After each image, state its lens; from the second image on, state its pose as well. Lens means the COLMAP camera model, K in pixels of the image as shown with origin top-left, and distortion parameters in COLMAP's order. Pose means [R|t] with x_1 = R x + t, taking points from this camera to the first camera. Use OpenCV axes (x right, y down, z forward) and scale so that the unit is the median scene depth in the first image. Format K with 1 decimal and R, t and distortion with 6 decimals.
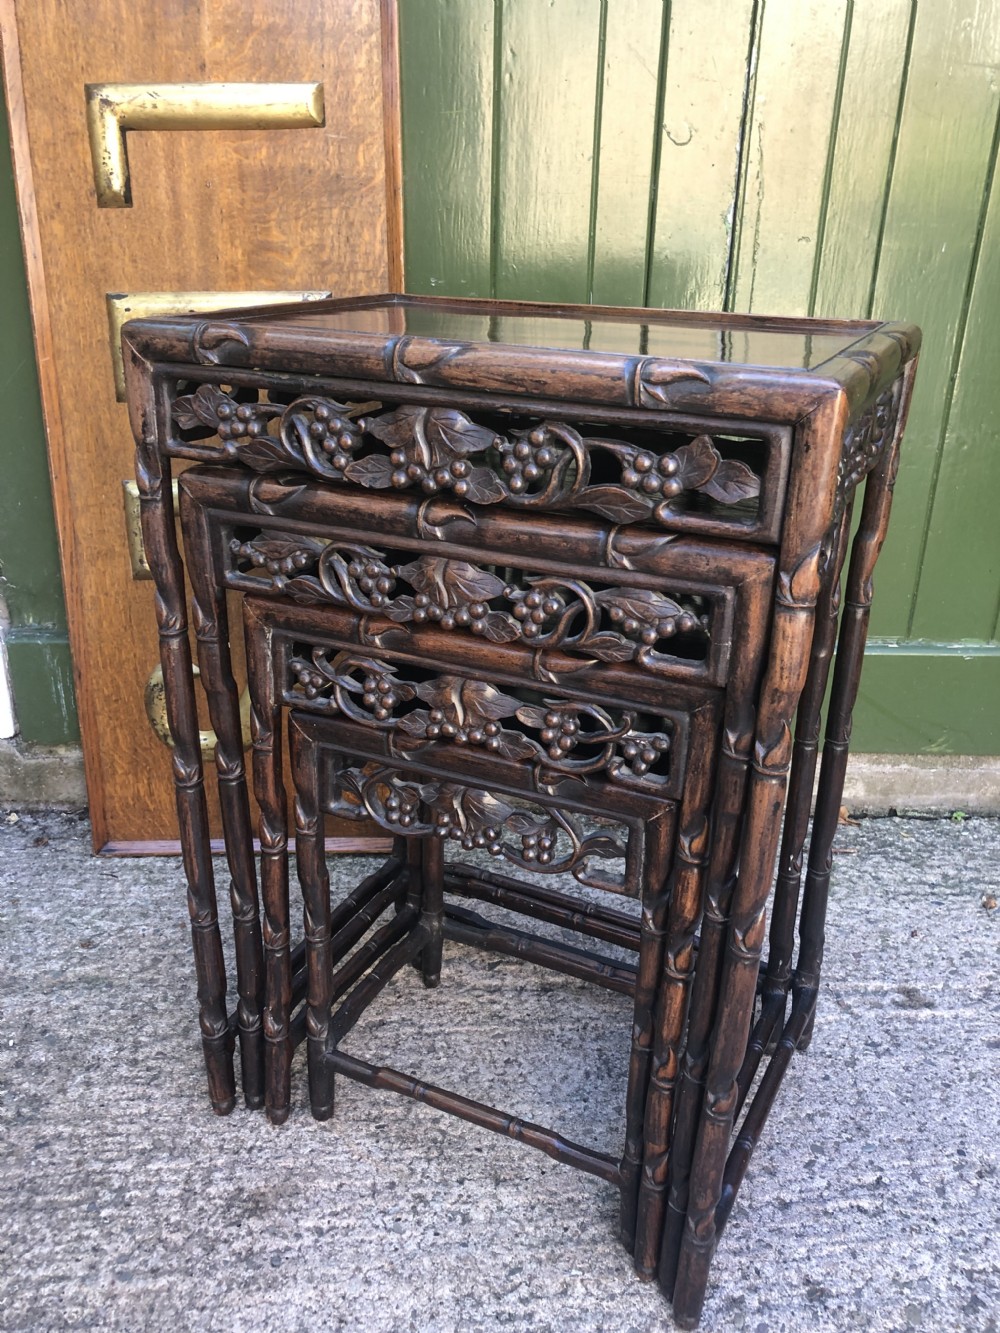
lens RADIAL K [[1100.4, 0, 496.9], [0, 1100.4, 658.1], [0, 0, 1]] dist [-0.009056, 0.039000]
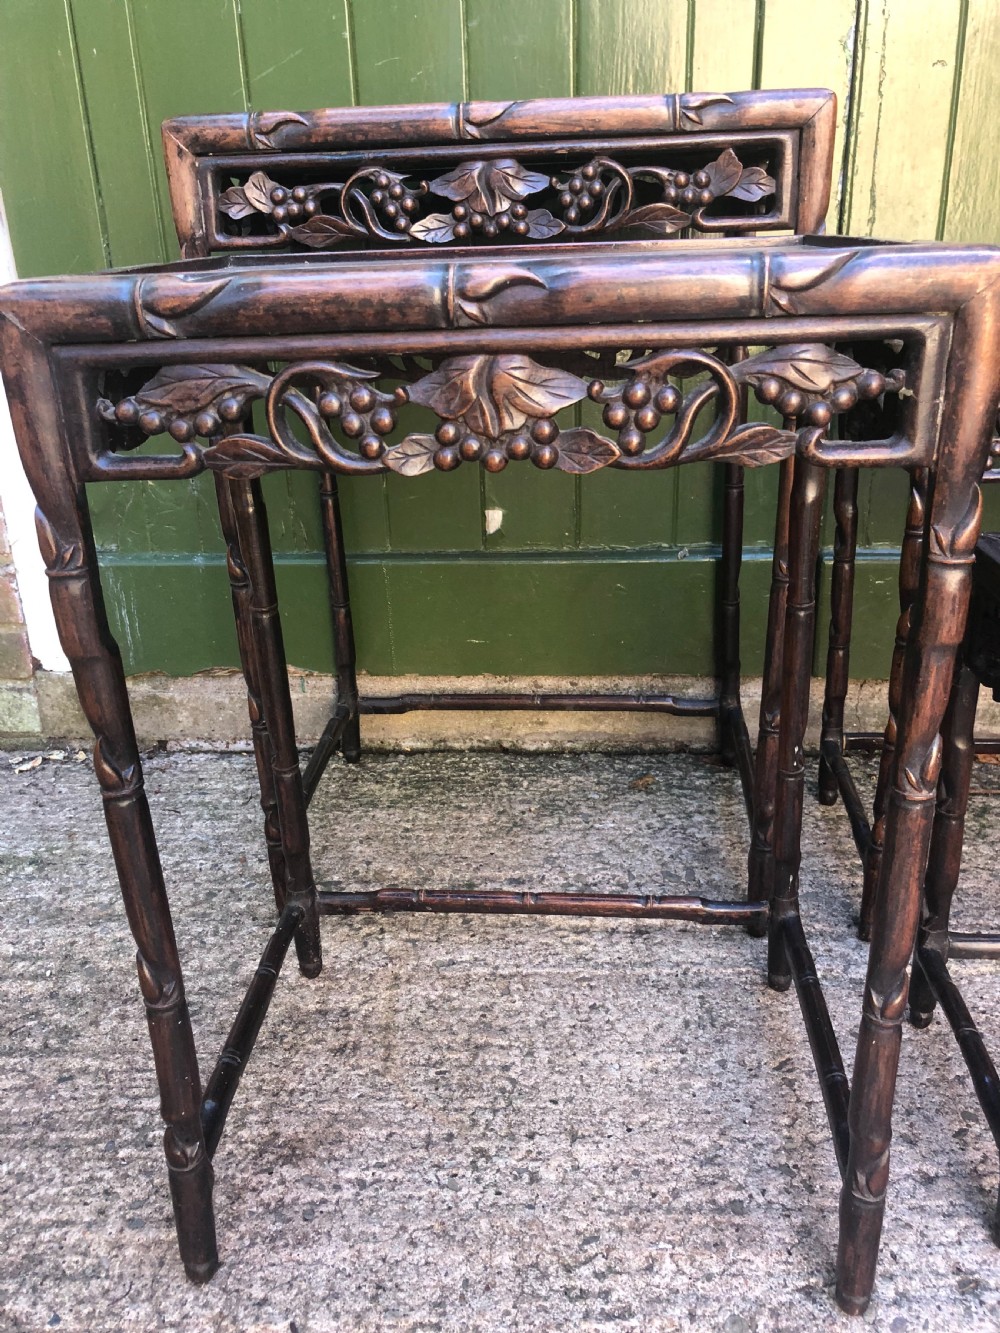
lens RADIAL K [[1100.4, 0, 504.8], [0, 1100.4, 662.2], [0, 0, 1]] dist [-0.009056, 0.039000]
pose [[0.993832, -0.009847, -0.110462, 0.041590], [0.009035, 0.999928, -0.007849, 0.110627], [0.110531, 0.006803, 0.993849, 0.145386]]
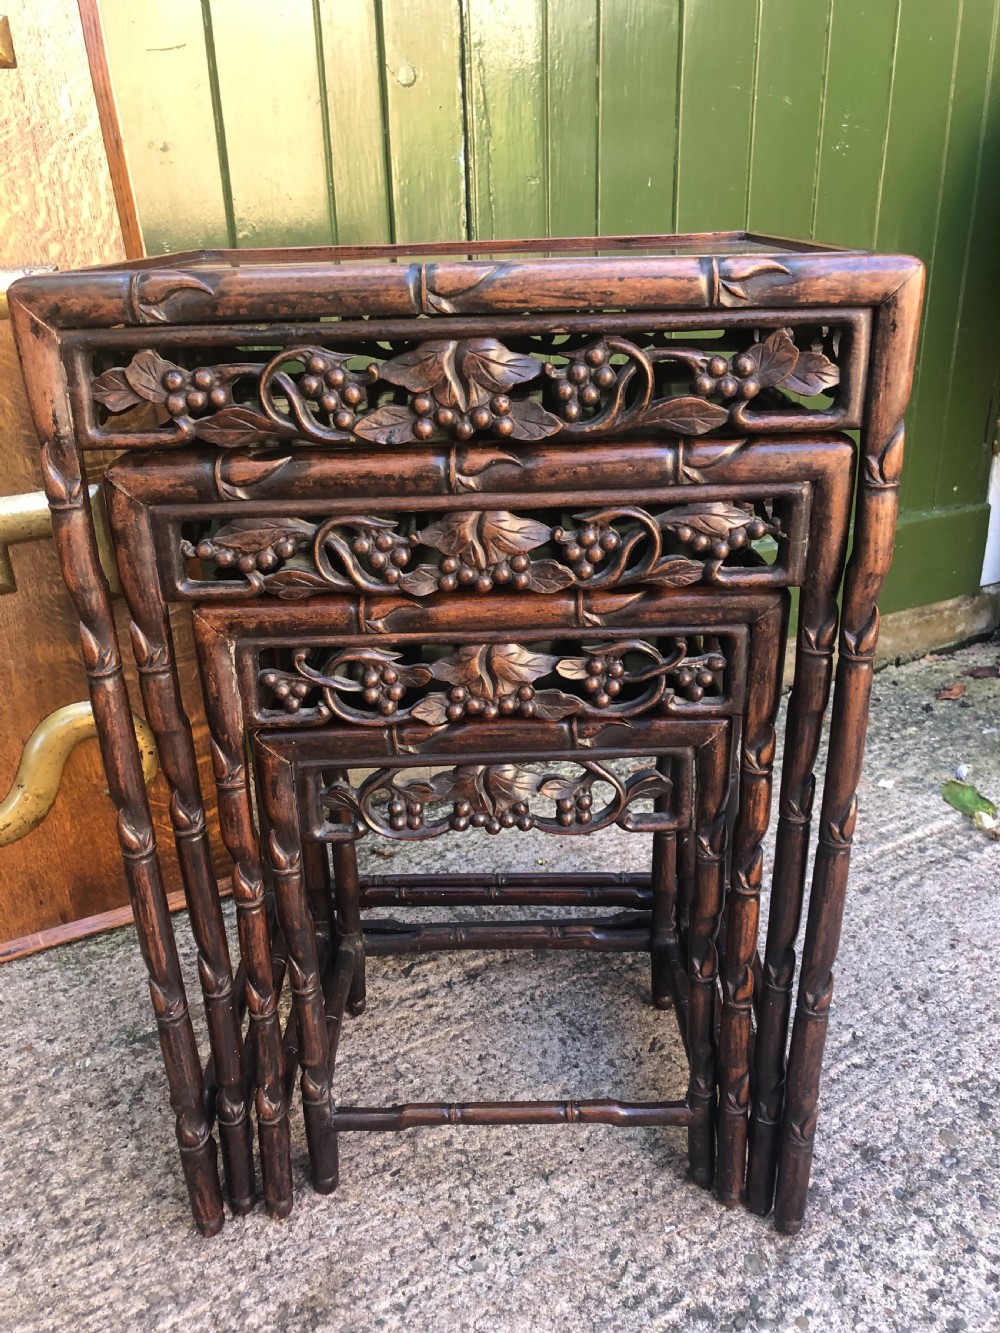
lens RADIAL K [[1100.4, 0, 499.0], [0, 1100.4, 653.8], [0, 0, 1]] dist [-0.009056, 0.039000]
pose [[0.899540, -0.209997, 0.383052, -0.281259], [0.208305, 0.976962, 0.046418, -0.011303], [-0.383975, 0.038037, 0.922560, 0.123004]]
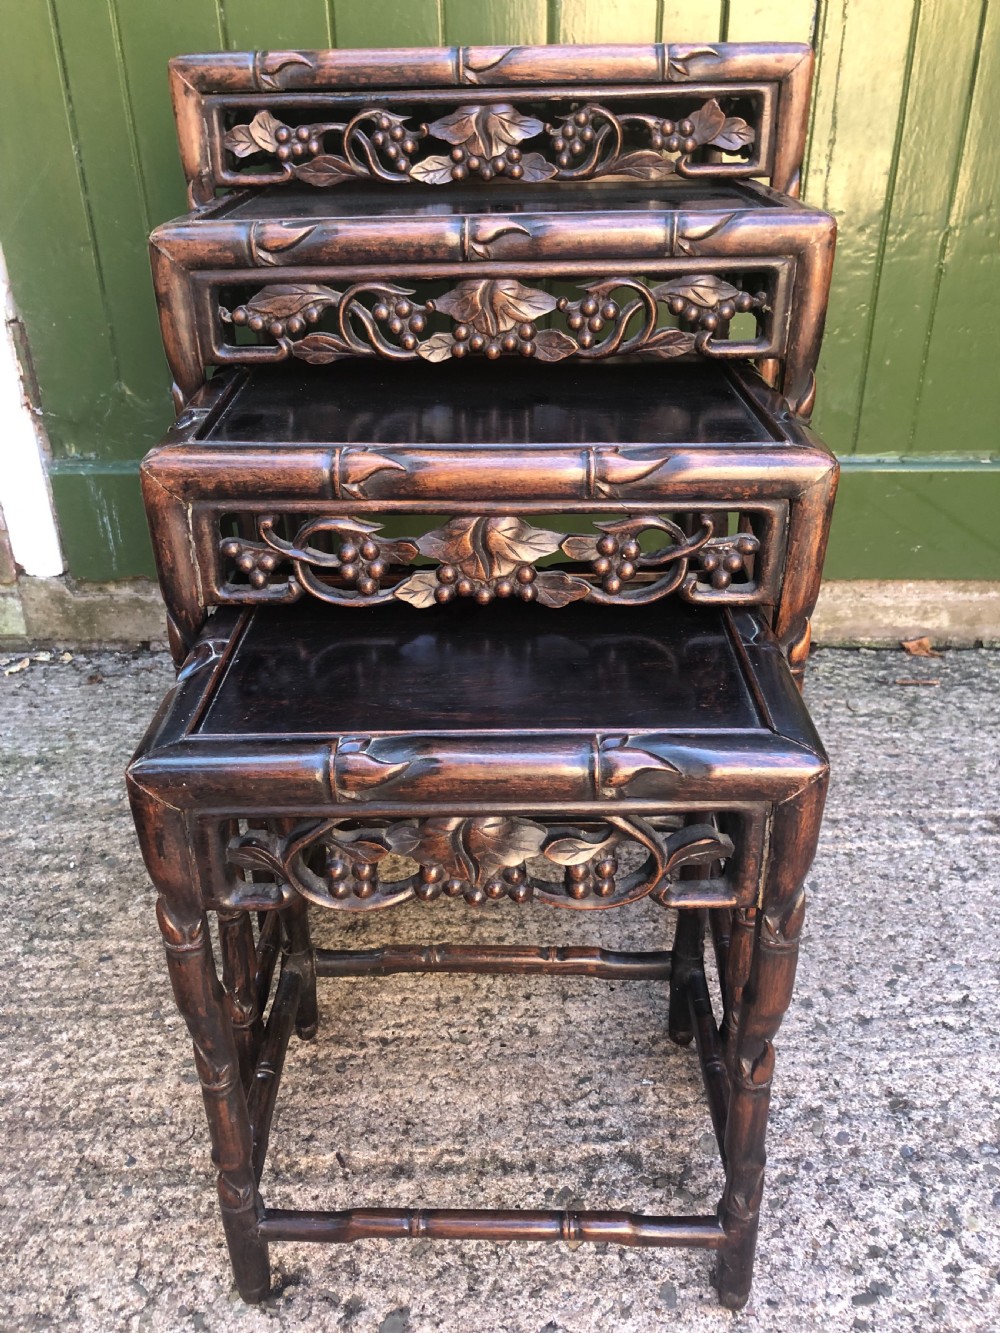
lens RADIAL K [[1100.4, 0, 494.9], [0, 1100.4, 658.9], [0, 0, 1]] dist [-0.009056, 0.039000]
pose [[0.998527, -0.008797, -0.053536, -0.006178], [0.014414, 0.994319, 0.105464, 0.071115], [0.052304, -0.106080, 0.992981, 0.060436]]
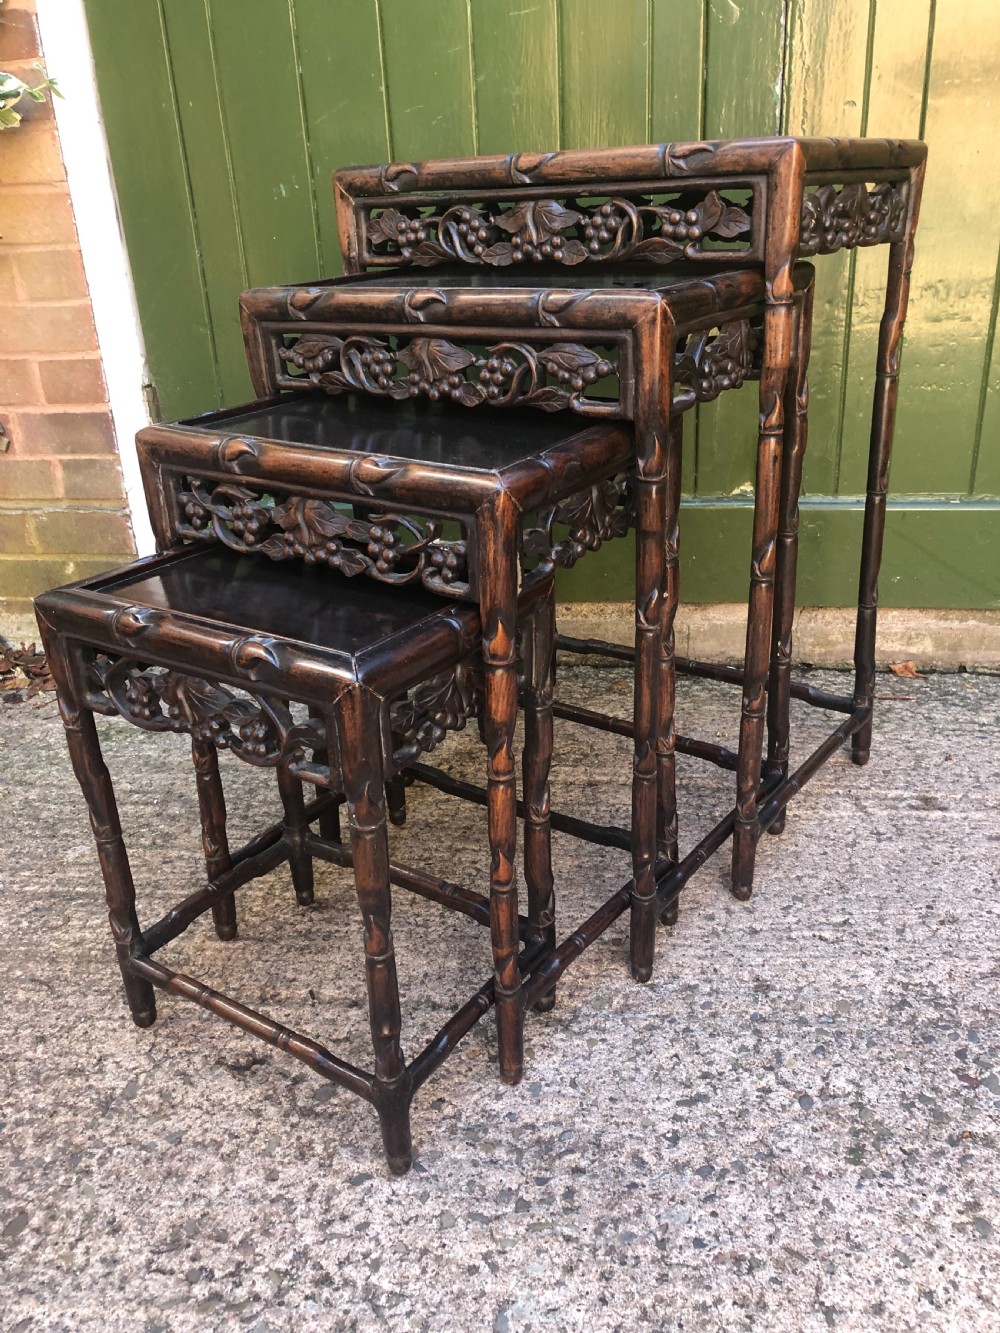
lens RADIAL K [[1100.4, 0, 514.2], [0, 1100.4, 680.8], [0, 0, 1]] dist [-0.009056, 0.039000]
pose [[0.982317, 0.014207, -0.186687, 0.206947], [-0.007957, 0.999384, 0.034183, 0.180227], [0.187057, -0.032093, 0.981825, -0.158307]]
